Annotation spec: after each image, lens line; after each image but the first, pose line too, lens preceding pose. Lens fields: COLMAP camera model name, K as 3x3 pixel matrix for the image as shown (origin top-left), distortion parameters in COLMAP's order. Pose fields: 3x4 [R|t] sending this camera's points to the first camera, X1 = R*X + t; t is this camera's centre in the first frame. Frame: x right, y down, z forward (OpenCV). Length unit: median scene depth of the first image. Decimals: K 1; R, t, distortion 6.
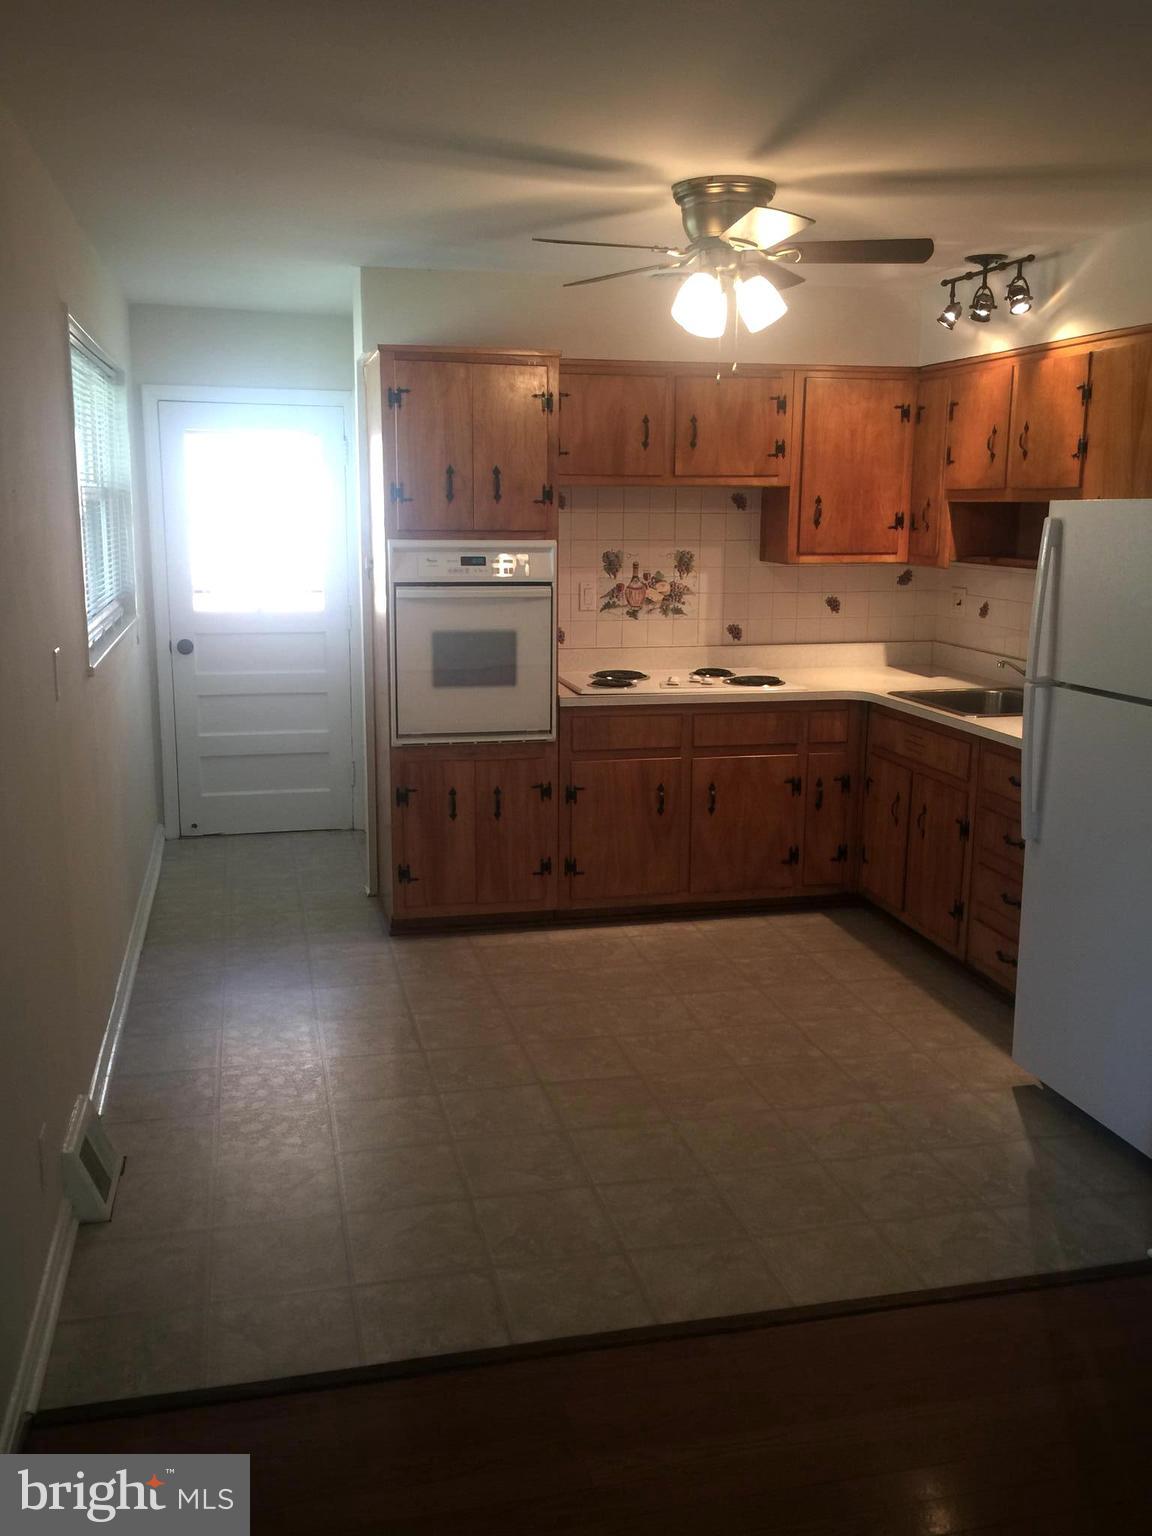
lens RADIAL K [[1382.1, 0, 576.0], [0, 1382.1, 768.0], [0, 0, 1]] dist [0.119042, 0.005164]
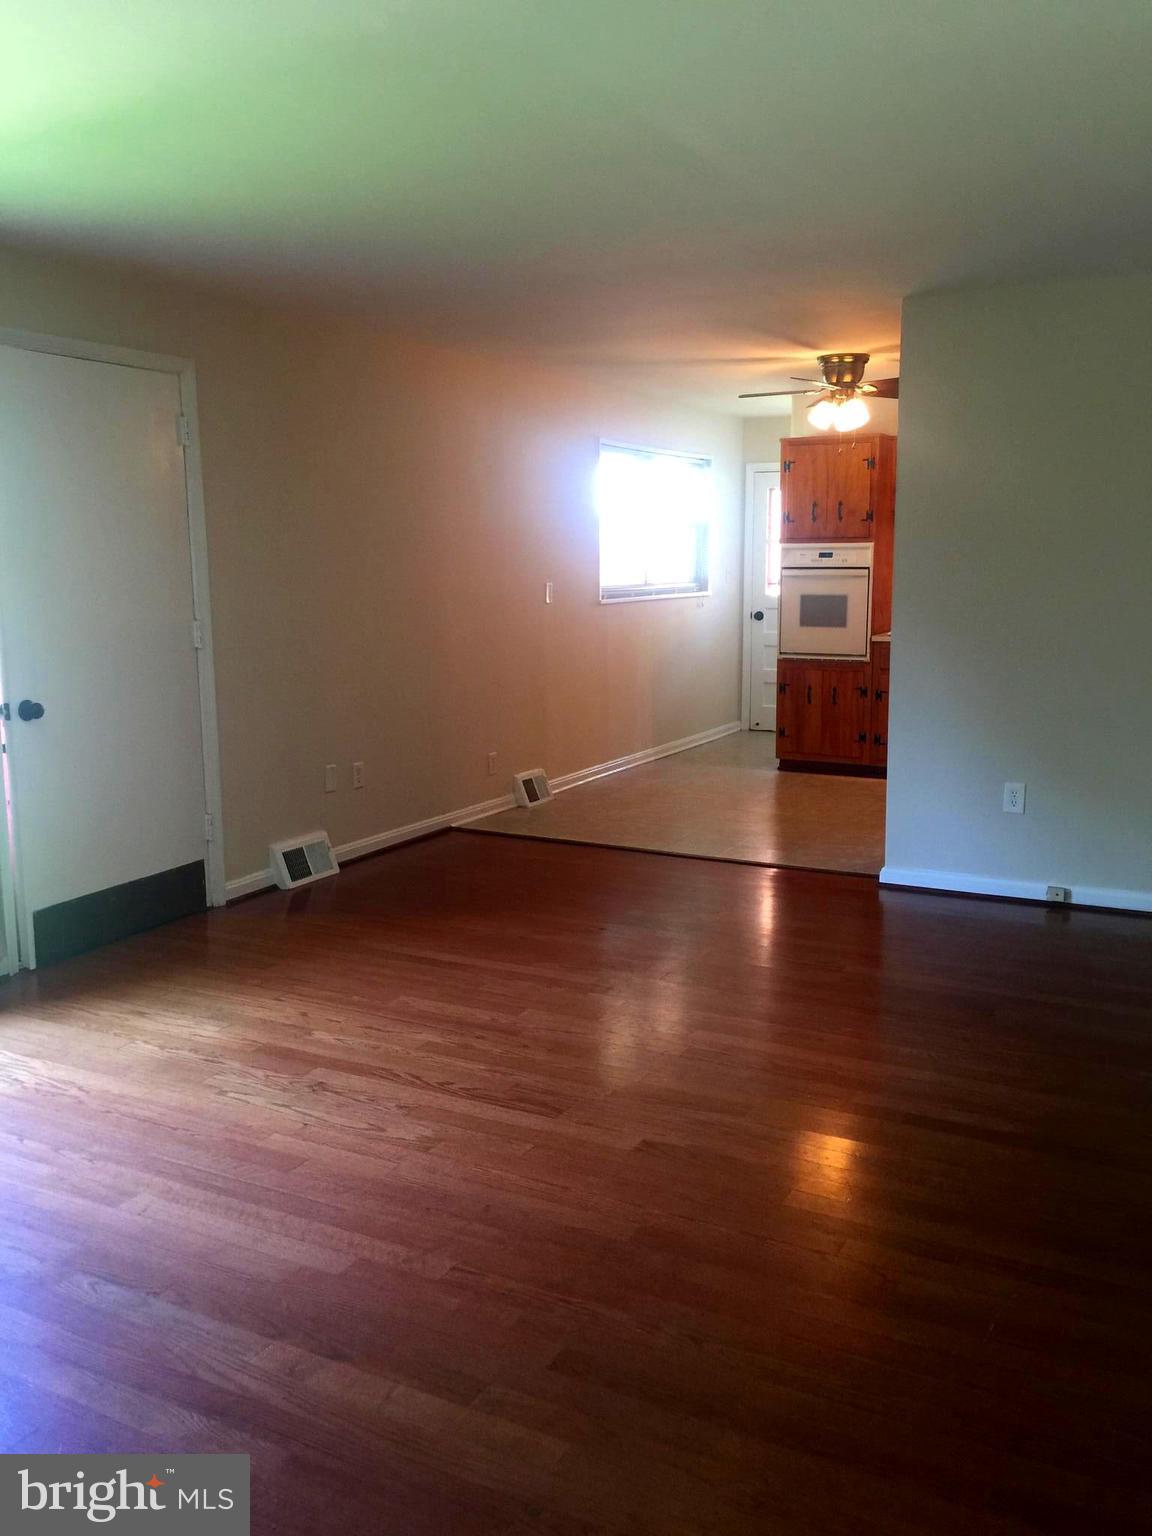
lens RADIAL K [[1382.1, 0, 576.0], [0, 1382.1, 768.0], [0, 0, 1]] dist [0.119042, 0.005164]
pose [[0.752591, 0.093054, -0.651880, 0.864279], [-0.119999, 0.992769, 0.003176, 0.152133], [0.647461, 0.075834, 0.758316, -0.526456]]
